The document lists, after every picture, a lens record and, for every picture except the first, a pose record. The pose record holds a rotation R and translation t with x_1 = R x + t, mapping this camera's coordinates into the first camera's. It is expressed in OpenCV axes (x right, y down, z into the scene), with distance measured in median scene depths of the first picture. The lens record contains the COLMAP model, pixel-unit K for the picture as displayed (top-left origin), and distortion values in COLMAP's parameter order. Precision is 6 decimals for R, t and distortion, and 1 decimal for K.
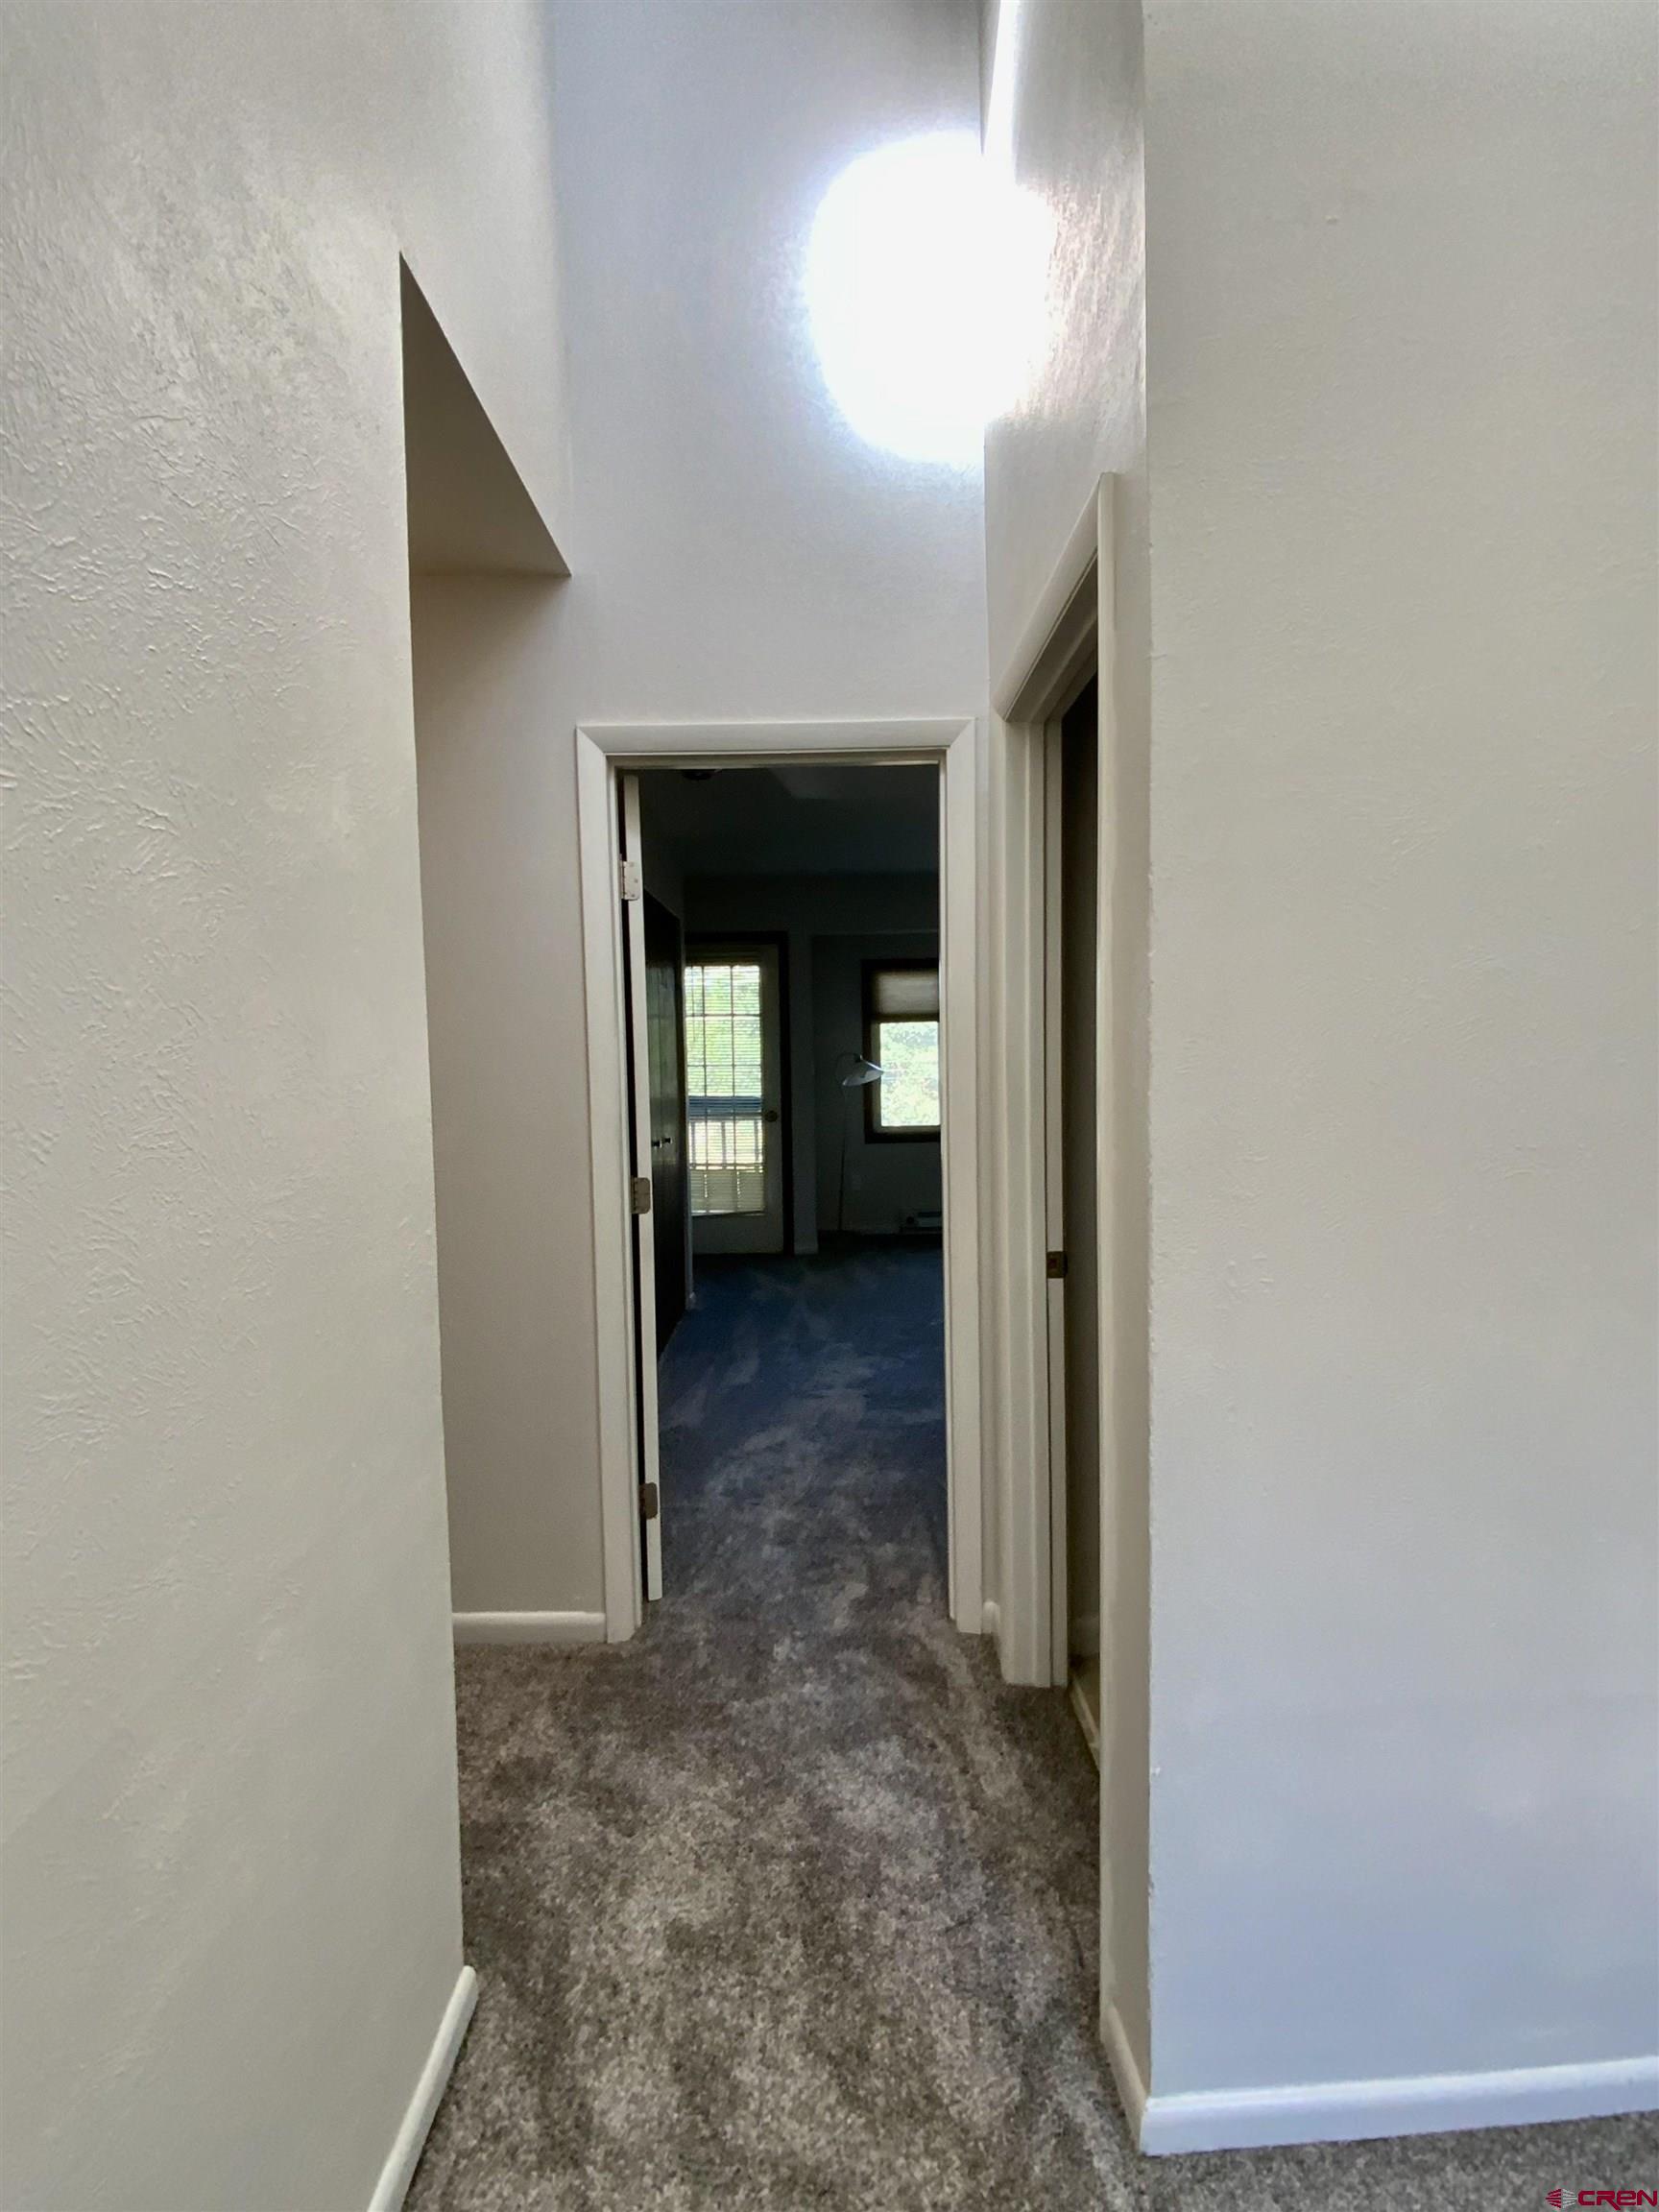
lens RADIAL K [[979.1, 0, 831.3], [0, 979.1, 1108.7], [0, 0, 1]] dist [-0.010277, 0.000078]
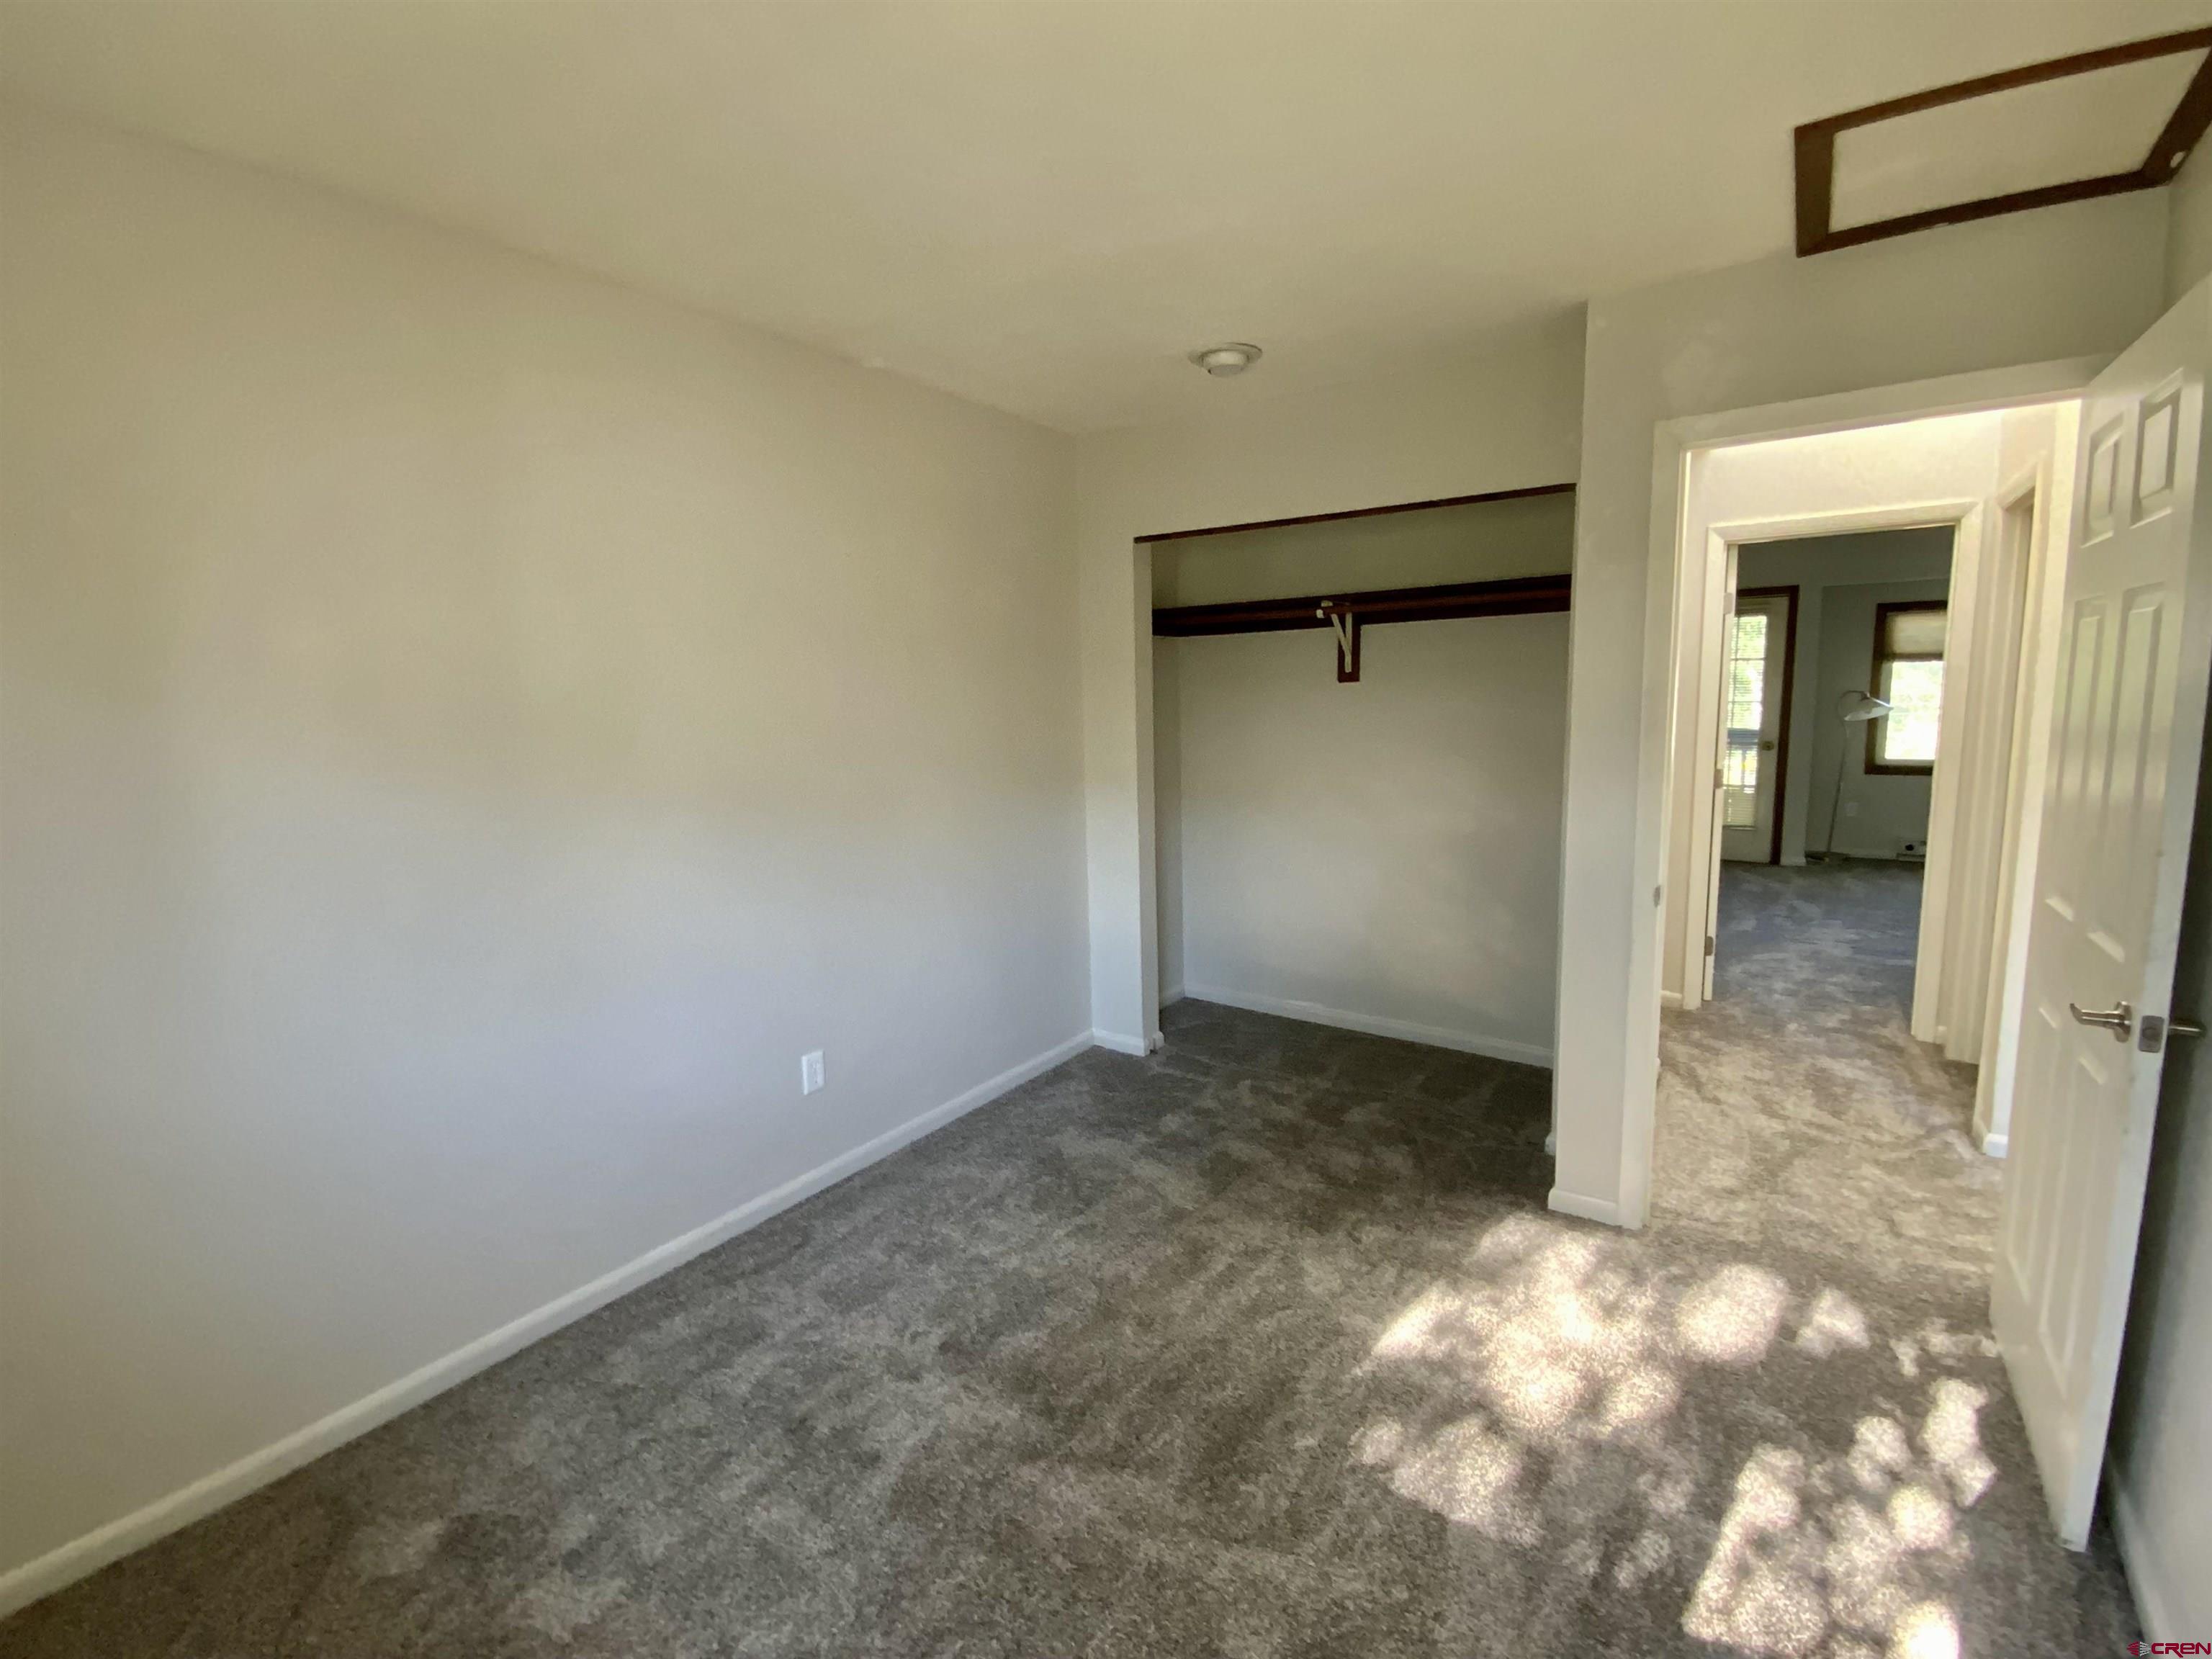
lens RADIAL K [[979.1, 0, 1106.0], [0, 979.1, 829.5], [0, 0, 1]] dist [-0.010277, 0.000078]
pose [[0.813310, 0.077460, -0.576651, -0.061176], [-0.025148, 0.994852, 0.098167, 0.030389], [0.581287, -0.065338, 0.811071, -1.011627]]
